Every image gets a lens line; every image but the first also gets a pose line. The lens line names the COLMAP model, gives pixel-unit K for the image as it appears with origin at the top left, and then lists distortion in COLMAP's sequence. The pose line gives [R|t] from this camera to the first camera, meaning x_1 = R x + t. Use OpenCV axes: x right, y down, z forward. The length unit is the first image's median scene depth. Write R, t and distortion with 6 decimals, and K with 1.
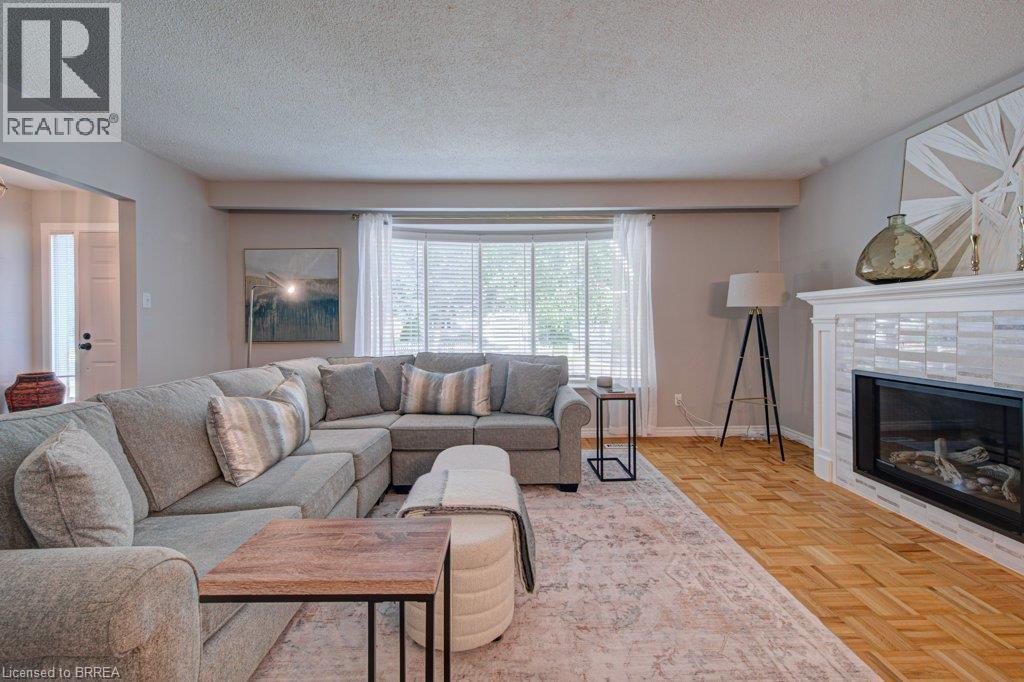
lens RADIAL K [[410.1, 0, 509.5], [0, 410.1, 332.0], [0, 0, 1]] dist [0.000702, -0.000289]
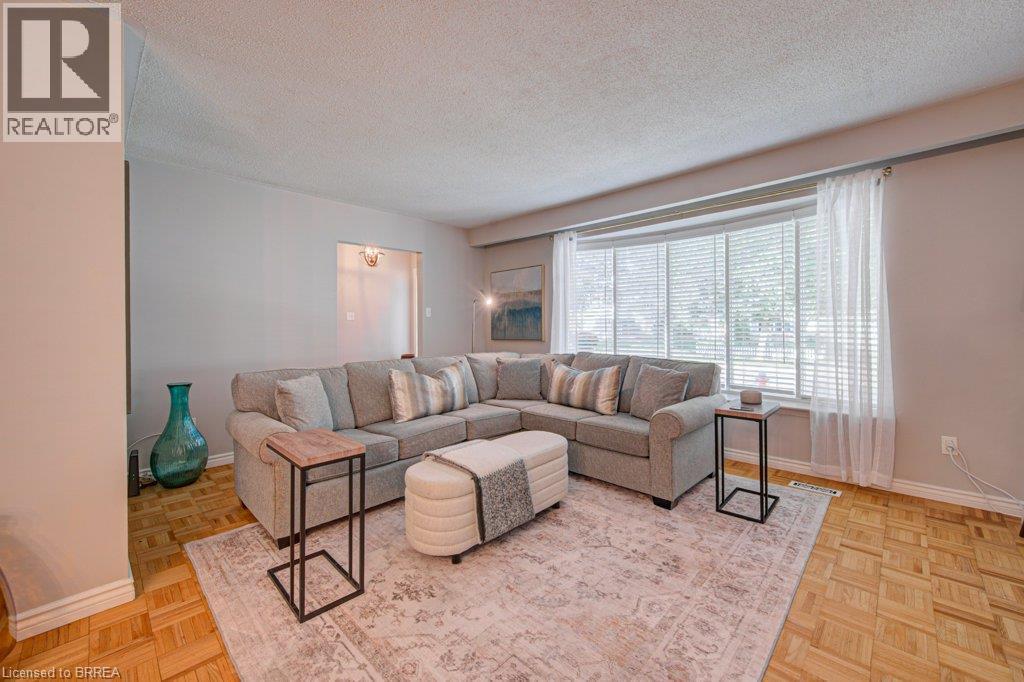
lens RADIAL K [[410.1, 0, 509.5], [0, 410.1, 332.0], [0, 0, 1]] dist [0.000702, -0.000289]
pose [[0.702470, 0.008763, -0.711660, 0.506041], [-0.011358, 0.999935, 0.001101, -0.004476], [0.711623, 0.007309, 0.702523, 0.087399]]
